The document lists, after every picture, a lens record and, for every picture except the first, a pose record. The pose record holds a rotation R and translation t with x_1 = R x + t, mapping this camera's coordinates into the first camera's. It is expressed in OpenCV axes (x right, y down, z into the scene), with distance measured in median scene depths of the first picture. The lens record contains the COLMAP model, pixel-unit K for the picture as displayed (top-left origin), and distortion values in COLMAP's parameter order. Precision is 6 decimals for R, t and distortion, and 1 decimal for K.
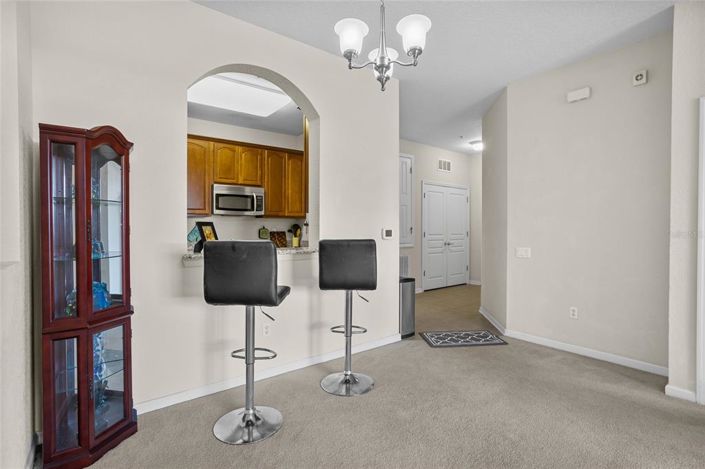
lens RADIAL K [[339.2, 0, 354.7], [0, 339.2, 231.5], [0, 0, 1]] dist [-0.059444, 0.031362]
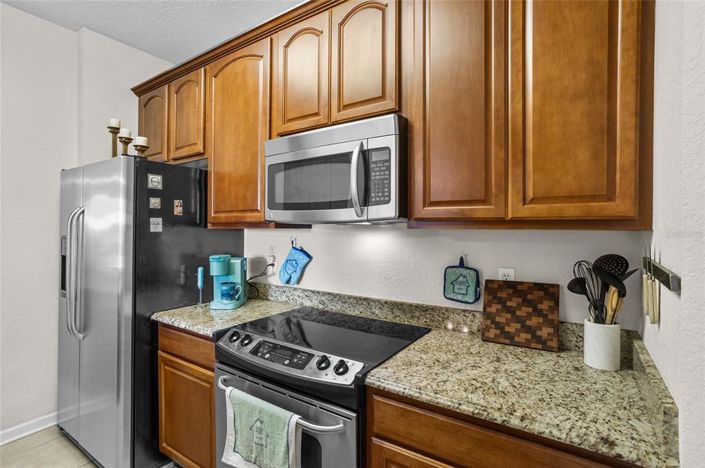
lens RADIAL K [[339.2, 0, 354.7], [0, 339.2, 231.0], [0, 0, 1]] dist [-0.059444, 0.031362]
pose [[0.316247, 0.007211, -0.948649, -0.036242], [-0.015946, 0.999870, 0.002285, -0.040909], [0.948543, 0.014405, 0.316321, 0.910248]]
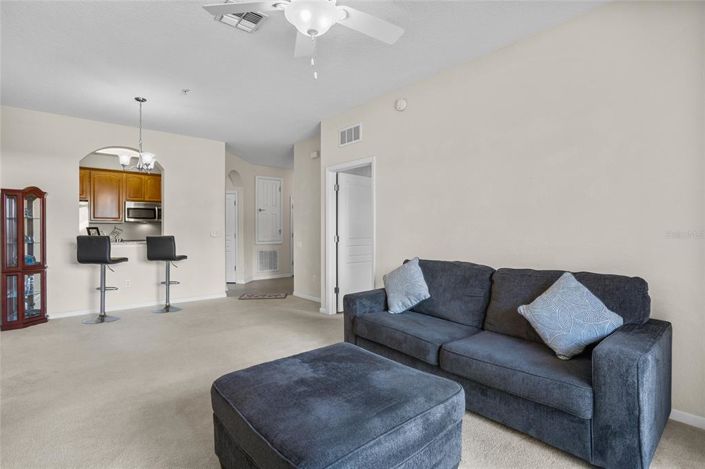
lens RADIAL K [[339.2, 0, 354.7], [0, 339.2, 231.5], [0, 0, 1]] dist [-0.059444, 0.031362]
pose [[0.998490, -0.002731, 0.054864, 0.491629], [0.003221, 0.999956, -0.008844, 0.009894], [-0.054837, 0.009007, 0.998455, -0.509524]]
